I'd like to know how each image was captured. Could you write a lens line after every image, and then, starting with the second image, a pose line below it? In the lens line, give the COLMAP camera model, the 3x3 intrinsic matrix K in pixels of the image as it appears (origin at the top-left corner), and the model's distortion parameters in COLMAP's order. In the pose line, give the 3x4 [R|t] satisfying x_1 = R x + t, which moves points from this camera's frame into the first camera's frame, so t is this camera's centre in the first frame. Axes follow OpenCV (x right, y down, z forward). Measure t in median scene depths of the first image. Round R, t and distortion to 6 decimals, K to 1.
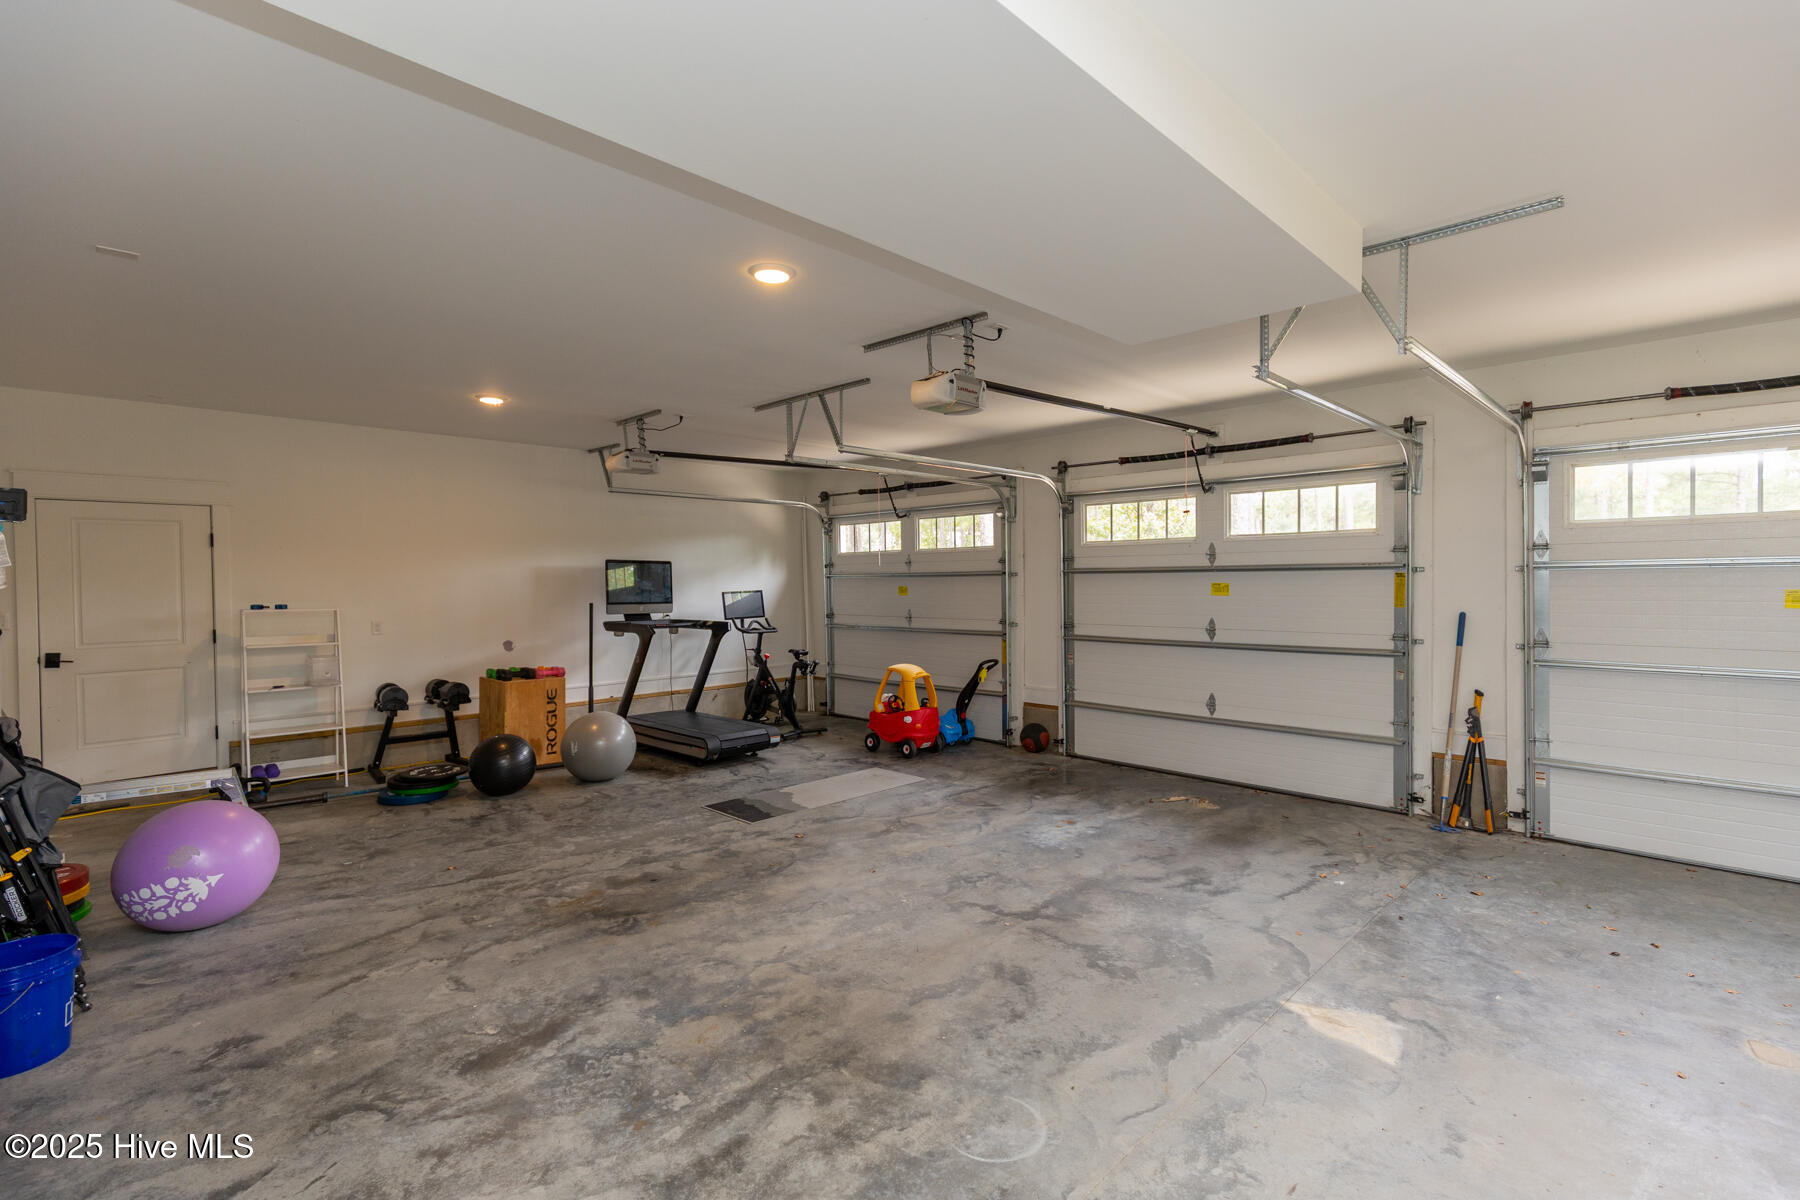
lens RADIAL K [[814.1, 0, 902.8], [0, 814.1, 592.6], [0, 0, 1]] dist [0.012470, -0.002166]
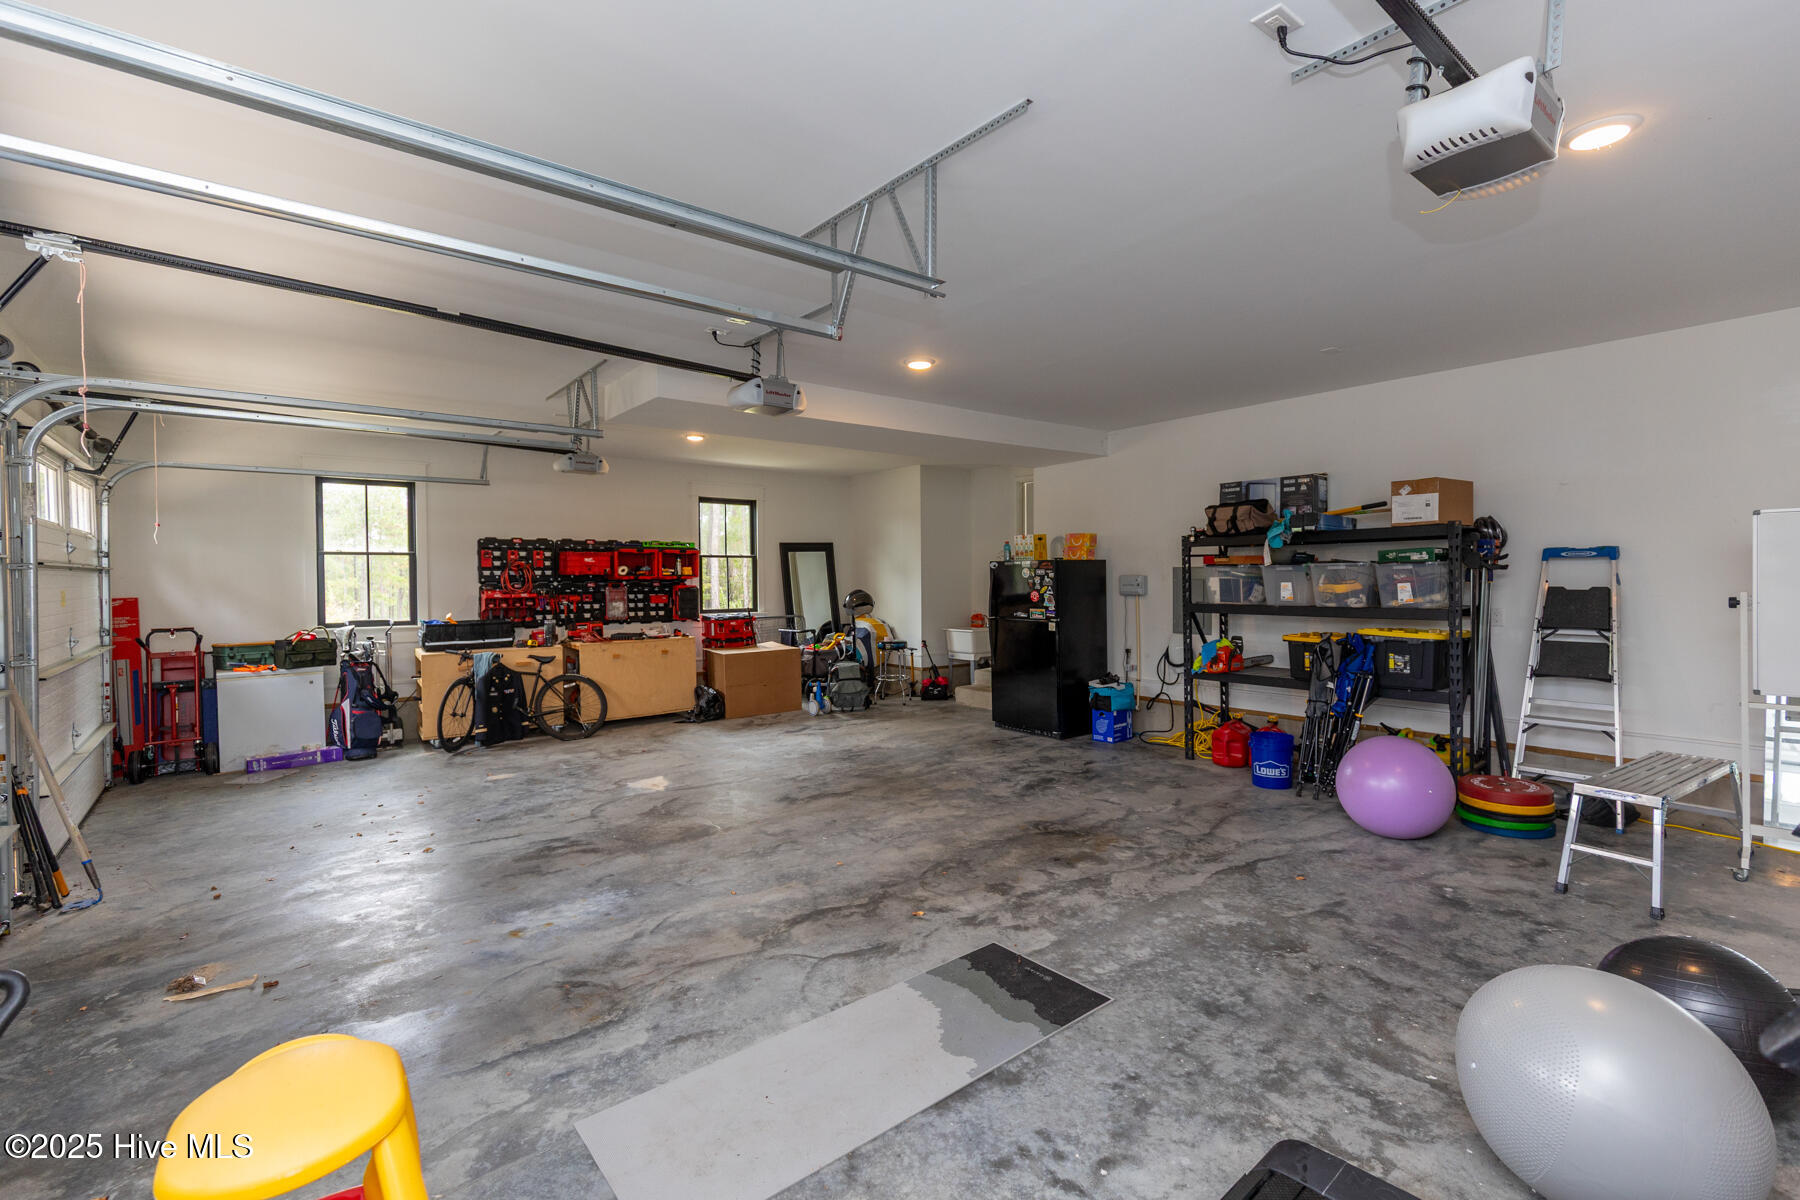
lens RADIAL K [[814.1, 0, 897.9], [0, 814.1, 590.1], [0, 0, 1]] dist [0.012470, -0.002166]
pose [[-0.992510, 0.017742, 0.120871, -0.218482], [0.021665, 0.999278, 0.031222, -0.015112], [-0.120230, 0.033606, -0.992177, 1.849037]]
